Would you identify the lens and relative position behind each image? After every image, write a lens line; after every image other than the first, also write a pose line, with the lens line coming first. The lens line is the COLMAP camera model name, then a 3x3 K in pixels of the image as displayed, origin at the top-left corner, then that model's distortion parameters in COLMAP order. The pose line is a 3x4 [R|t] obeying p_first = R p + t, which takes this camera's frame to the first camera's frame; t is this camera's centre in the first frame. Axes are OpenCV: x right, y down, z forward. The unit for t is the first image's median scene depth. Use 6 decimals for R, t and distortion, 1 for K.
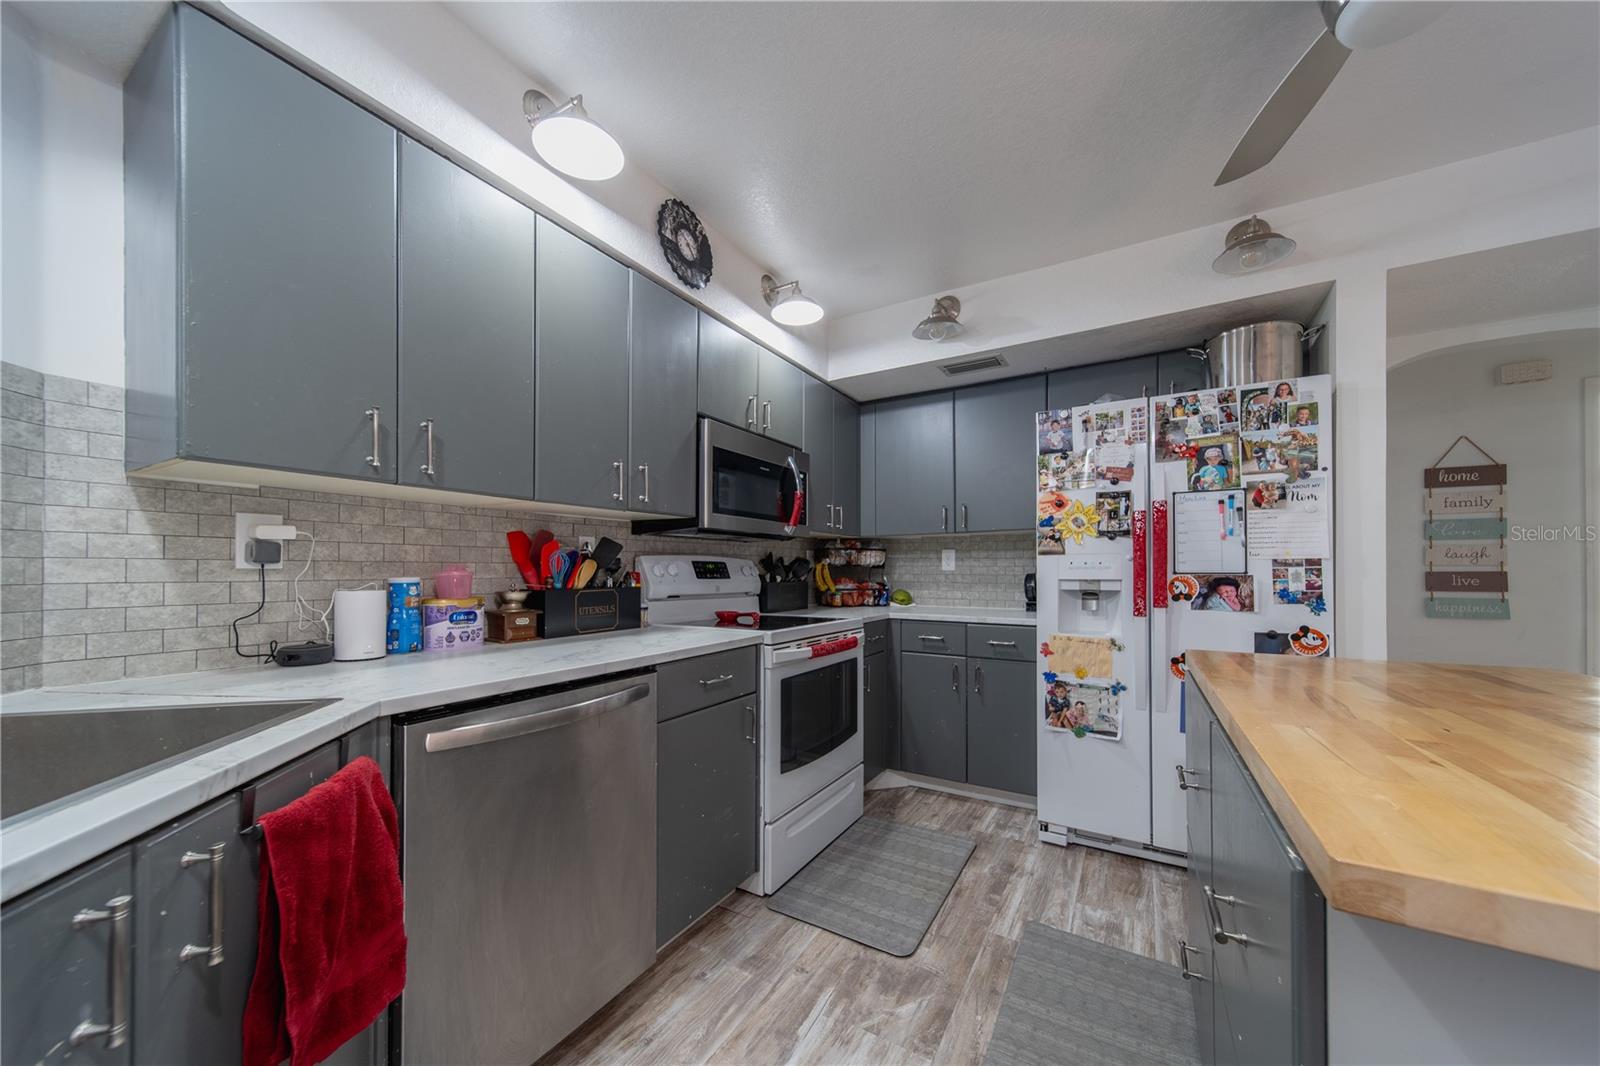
lens RADIAL K [[569.2, 0, 789.0], [0, 569.2, 567.0], [0, 0, 1]] dist [0.005123, 0.000004]
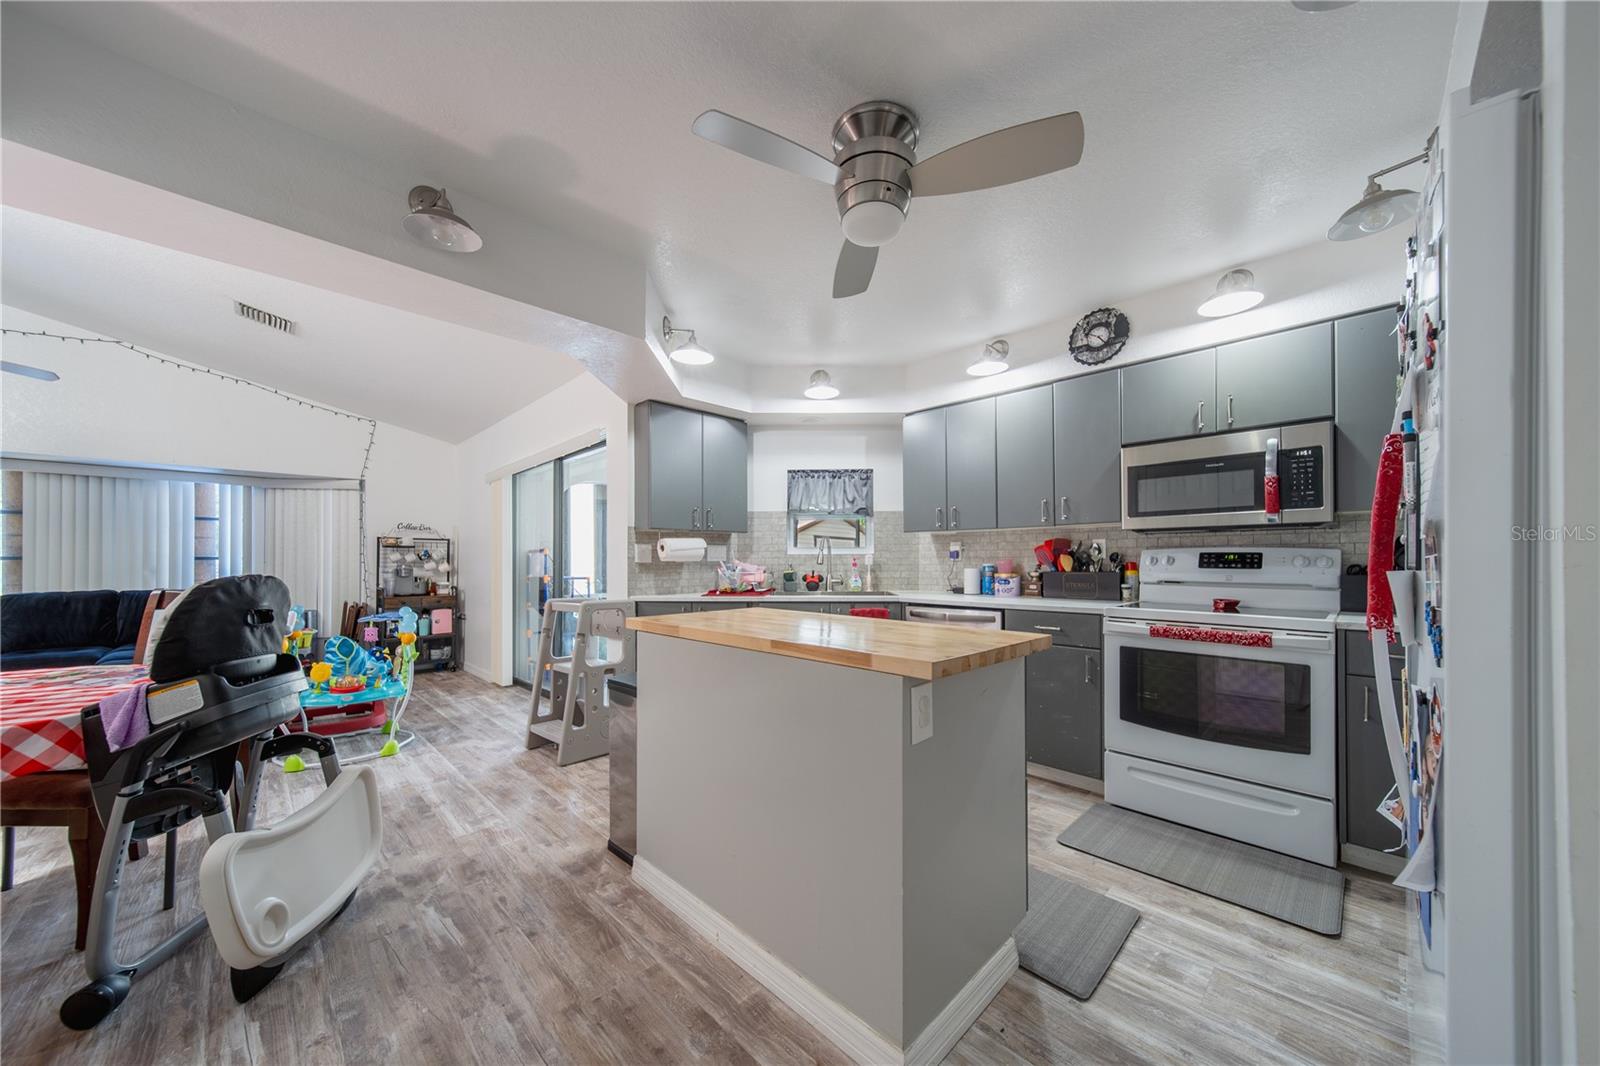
lens RADIAL K [[583.6, 0, 795.0], [0, 583.6, 556.6], [0, 0, 1]] dist [0.006605, -0.000098]
pose [[-0.257806, -0.004252, -0.966187, 1.398251], [0.008865, 0.999938, -0.006766, -0.001884], [0.966156, -0.010310, -0.257753, 0.605991]]
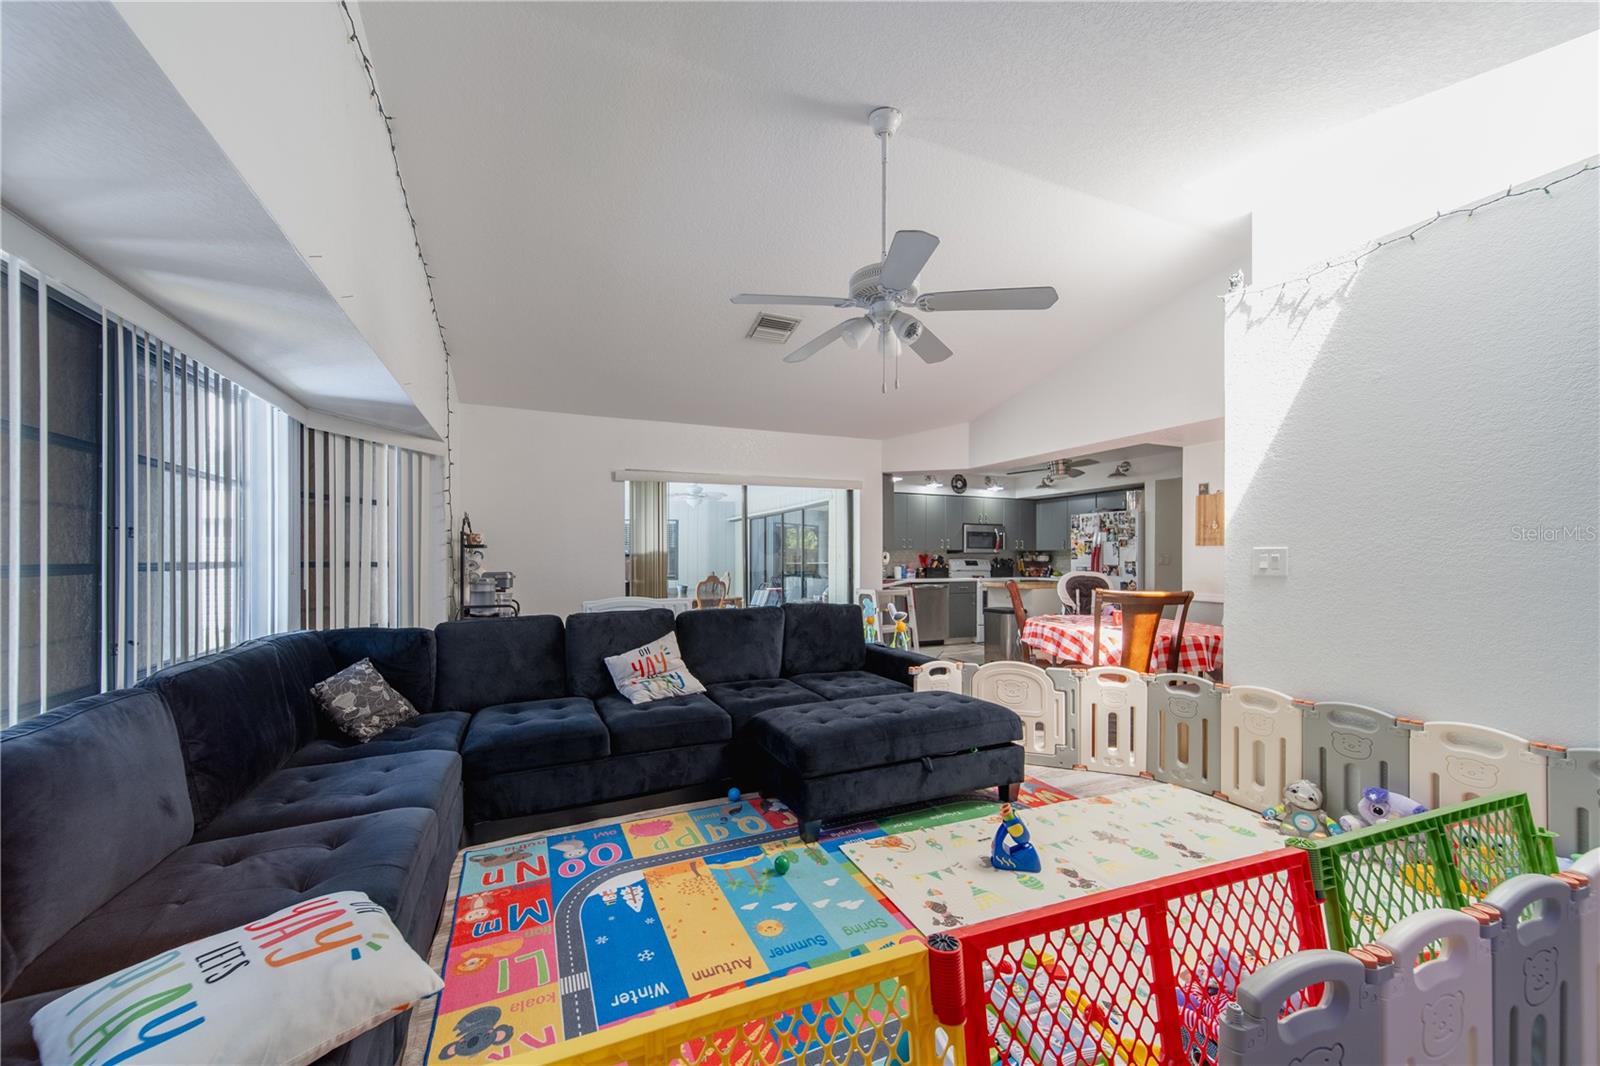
lens RADIAL K [[602.6, 0, 778.4], [0, 602.6, 561.3], [0, 0, 1]] dist [0.000012, -0.000023]
pose [[0.829456, 0.004785, -0.558552, 1.118419], [0.001666, 0.999938, 0.011040, -0.056960], [0.558570, -0.010088, 0.829396, -3.198400]]
